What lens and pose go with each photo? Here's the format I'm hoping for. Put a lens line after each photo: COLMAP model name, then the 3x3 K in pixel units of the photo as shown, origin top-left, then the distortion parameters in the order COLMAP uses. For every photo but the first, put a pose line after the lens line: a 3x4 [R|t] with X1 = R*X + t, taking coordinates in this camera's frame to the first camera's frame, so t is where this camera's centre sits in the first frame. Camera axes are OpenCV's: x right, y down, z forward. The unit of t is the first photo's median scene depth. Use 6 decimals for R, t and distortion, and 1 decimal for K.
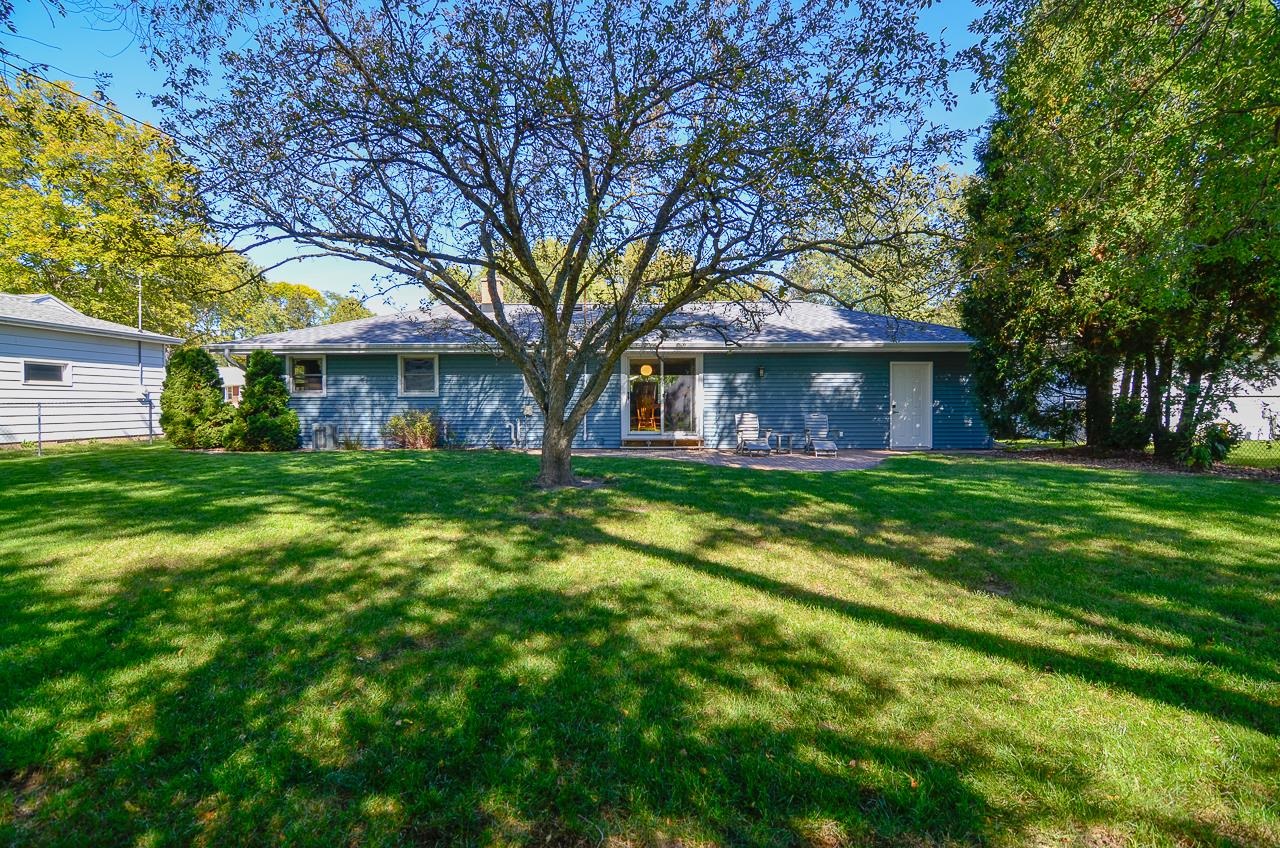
lens RADIAL K [[630.7, 0, 640.8], [0, 630.7, 412.2], [0, 0, 1]] dist [-0.001511, -0.000720]
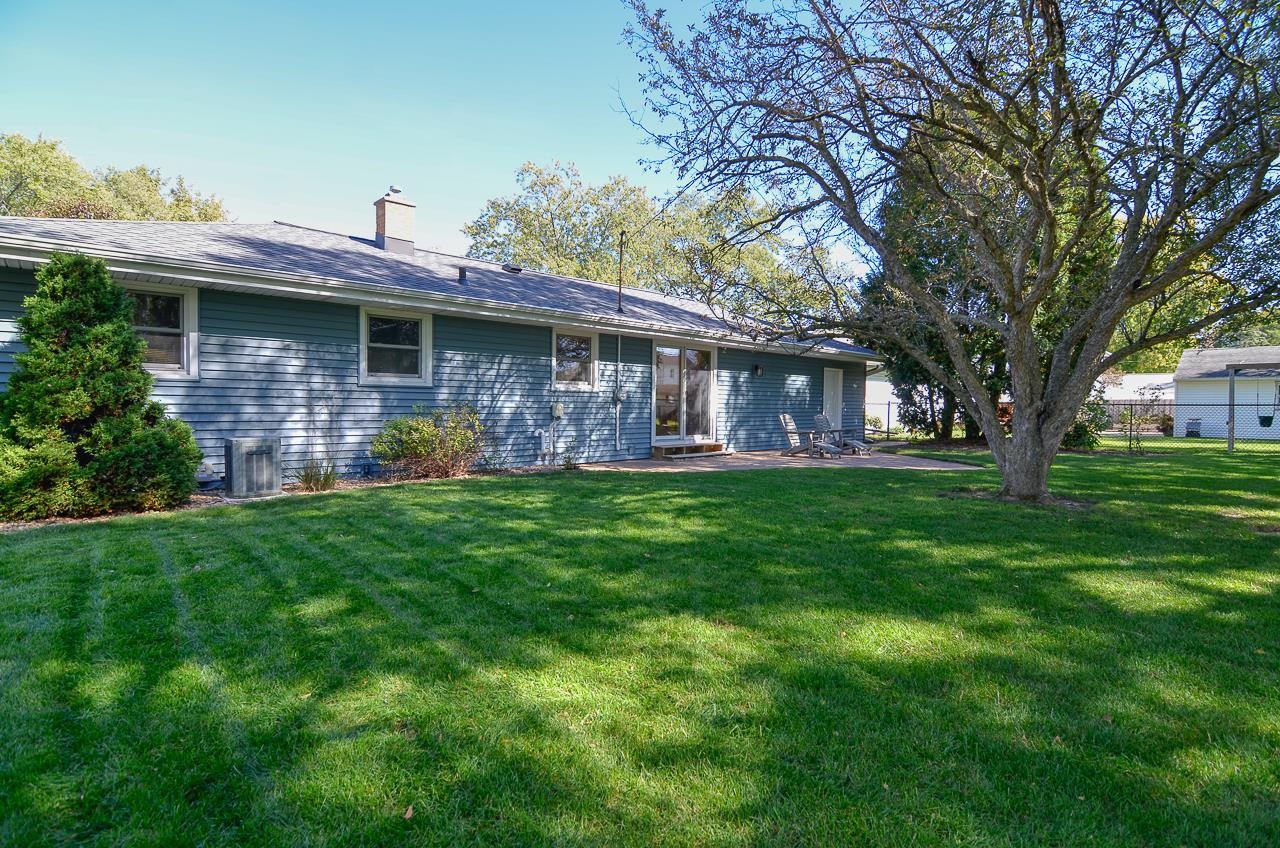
lens RADIAL K [[630.7, 0, 640.8], [0, 630.7, 412.2], [0, 0, 1]] dist [-0.001511, -0.000720]
pose [[0.701657, 0.001028, 0.712514, -0.610166], [-0.000959, 0.999999, -0.000498, -0.000268], [-0.712514, -0.000334, 0.701658, 0.448405]]
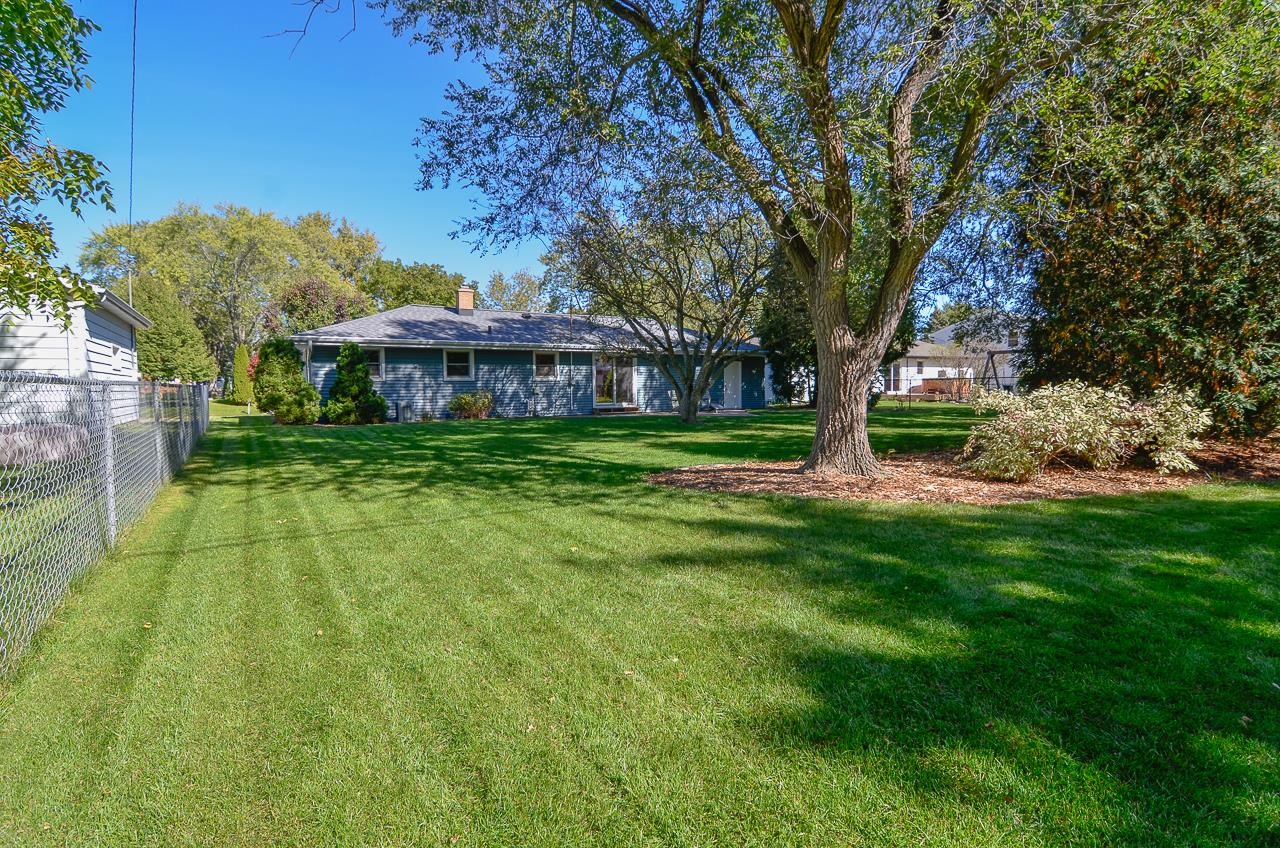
lens RADIAL K [[630.7, 0, 640.8], [0, 630.7, 412.2], [0, 0, 1]] dist [-0.001511, -0.000720]
pose [[0.821684, -0.029326, 0.569189, -0.809761], [0.019301, 0.999534, 0.023635, 0.018355], [-0.569617, -0.008435, 0.821867, -0.328313]]
